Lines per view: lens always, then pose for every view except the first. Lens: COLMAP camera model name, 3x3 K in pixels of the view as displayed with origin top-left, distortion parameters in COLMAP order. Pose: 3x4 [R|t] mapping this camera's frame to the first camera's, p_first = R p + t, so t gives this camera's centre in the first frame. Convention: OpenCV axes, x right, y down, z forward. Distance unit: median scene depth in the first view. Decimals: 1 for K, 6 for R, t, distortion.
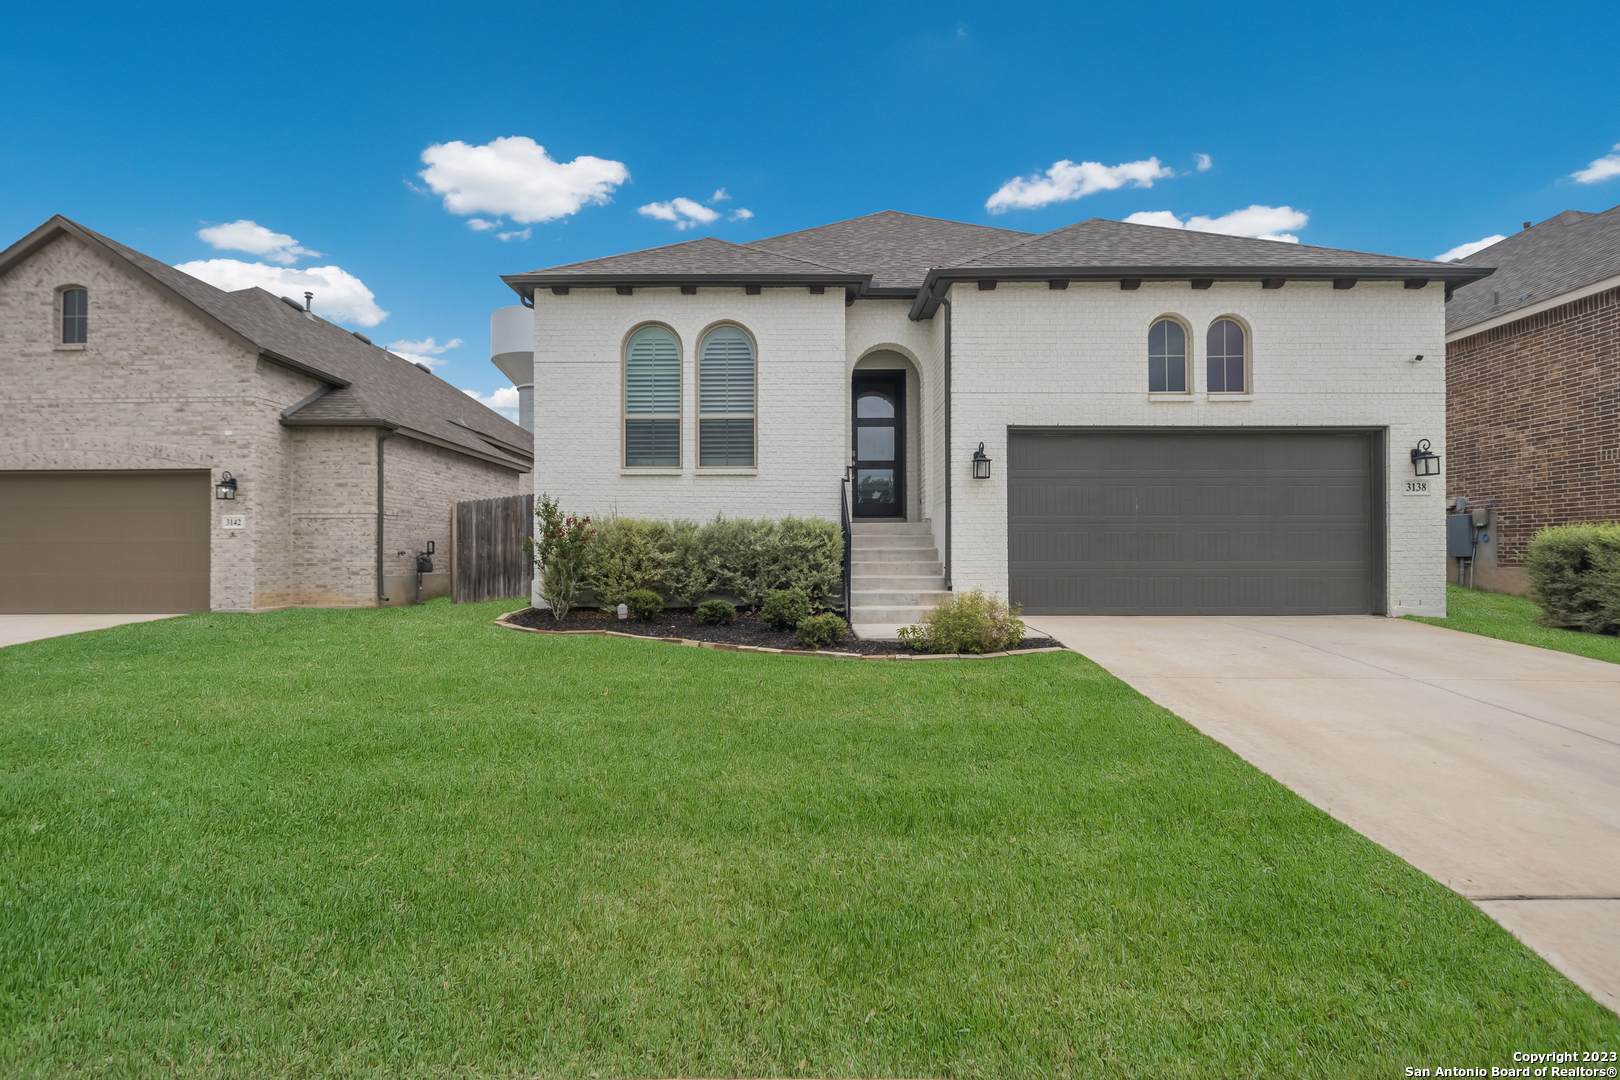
lens RADIAL K [[713.8, 0, 800.8], [0, 713.8, 549.3], [0, 0, 1]] dist [-0.013395, 0.000347]
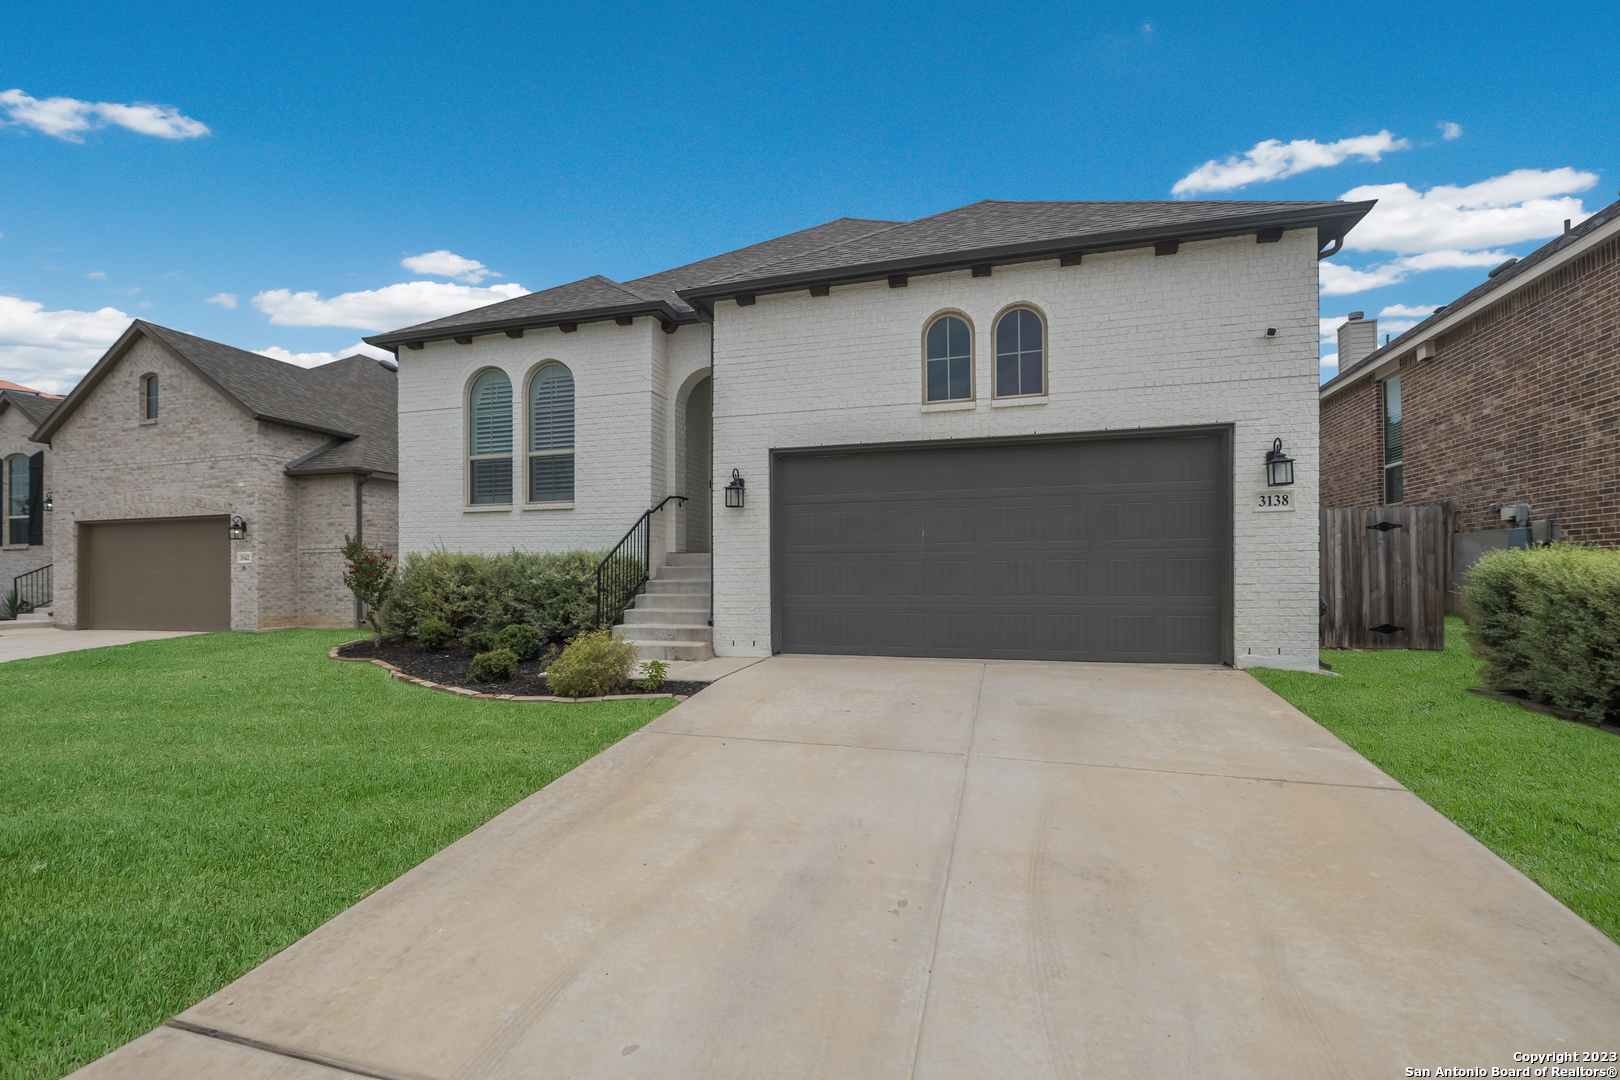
lens RADIAL K [[713.8, 0, 782.9], [0, 713.8, 572.2], [0, 0, 1]] dist [-0.013395, 0.000347]
pose [[0.961109, -0.005534, -0.276115, 0.549619], [0.007952, 0.999939, 0.007638, -0.019734], [0.276056, -0.009537, 0.961094, 0.107239]]
